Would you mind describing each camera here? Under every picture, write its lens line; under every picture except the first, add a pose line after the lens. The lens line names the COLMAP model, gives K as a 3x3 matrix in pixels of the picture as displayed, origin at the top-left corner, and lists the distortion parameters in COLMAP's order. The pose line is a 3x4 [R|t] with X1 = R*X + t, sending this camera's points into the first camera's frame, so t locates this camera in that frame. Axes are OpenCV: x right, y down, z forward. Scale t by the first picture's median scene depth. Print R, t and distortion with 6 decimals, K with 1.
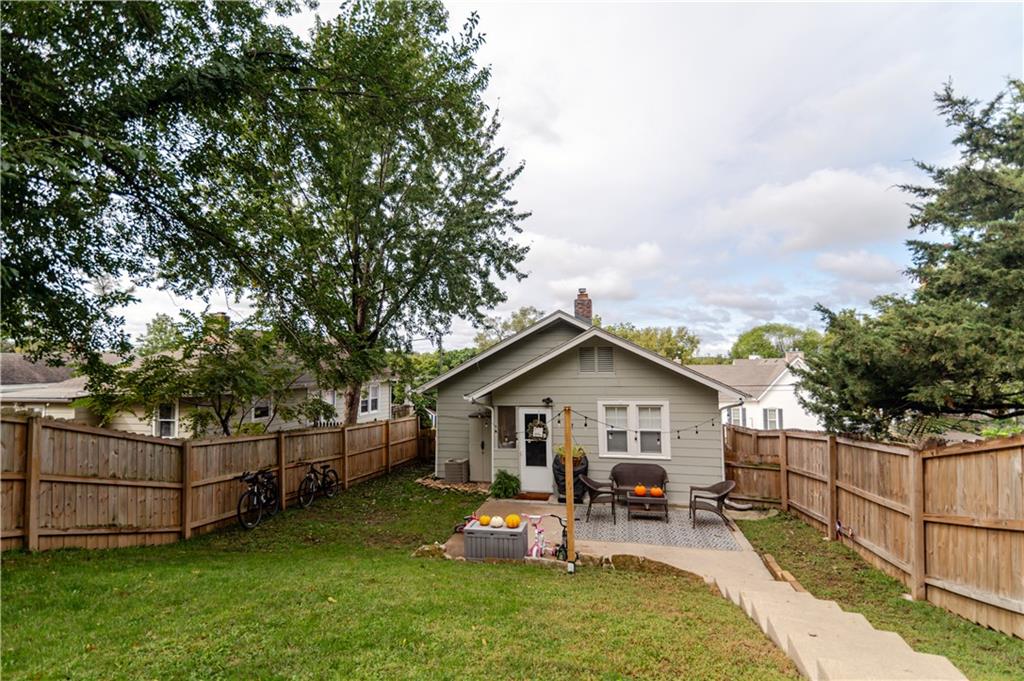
lens RADIAL K [[458.6, 0, 513.6], [0, 458.6, 343.2], [0, 0, 1]] dist [0.015515, -0.000717]
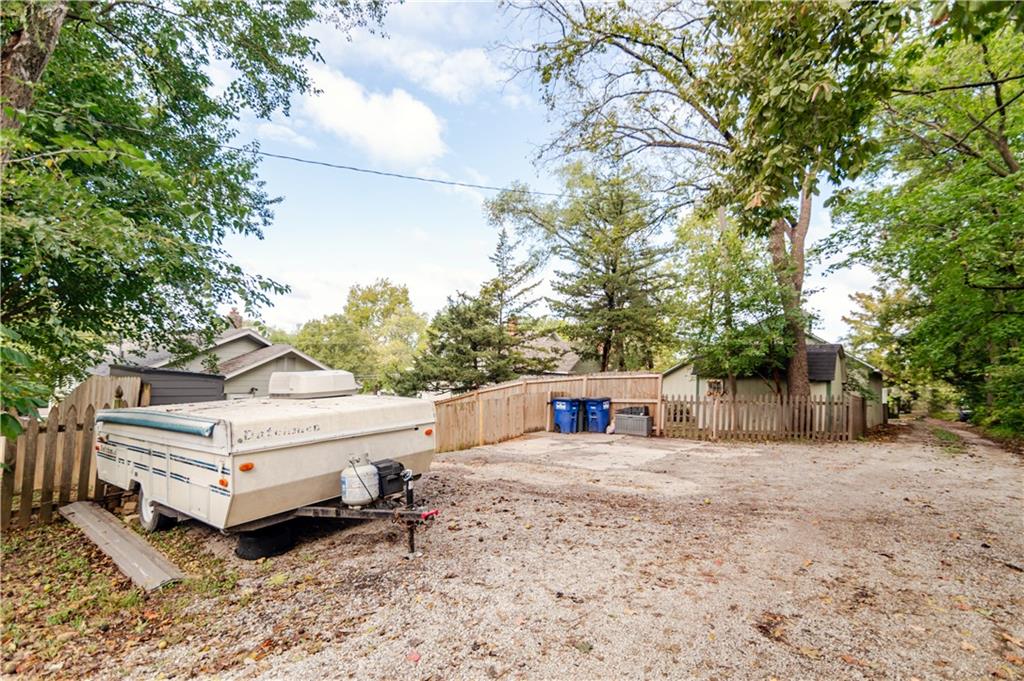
lens RADIAL K [[471.4, 0, 514.1], [0, 471.4, 341.8], [0, 0, 1]] dist [0.016839, -0.001148]
pose [[0.448614, 0.079032, 0.890224, -1.034980], [-0.102975, 0.994019, -0.036354, -0.075367], [-0.887773, -0.075362, 0.454069, -0.546710]]
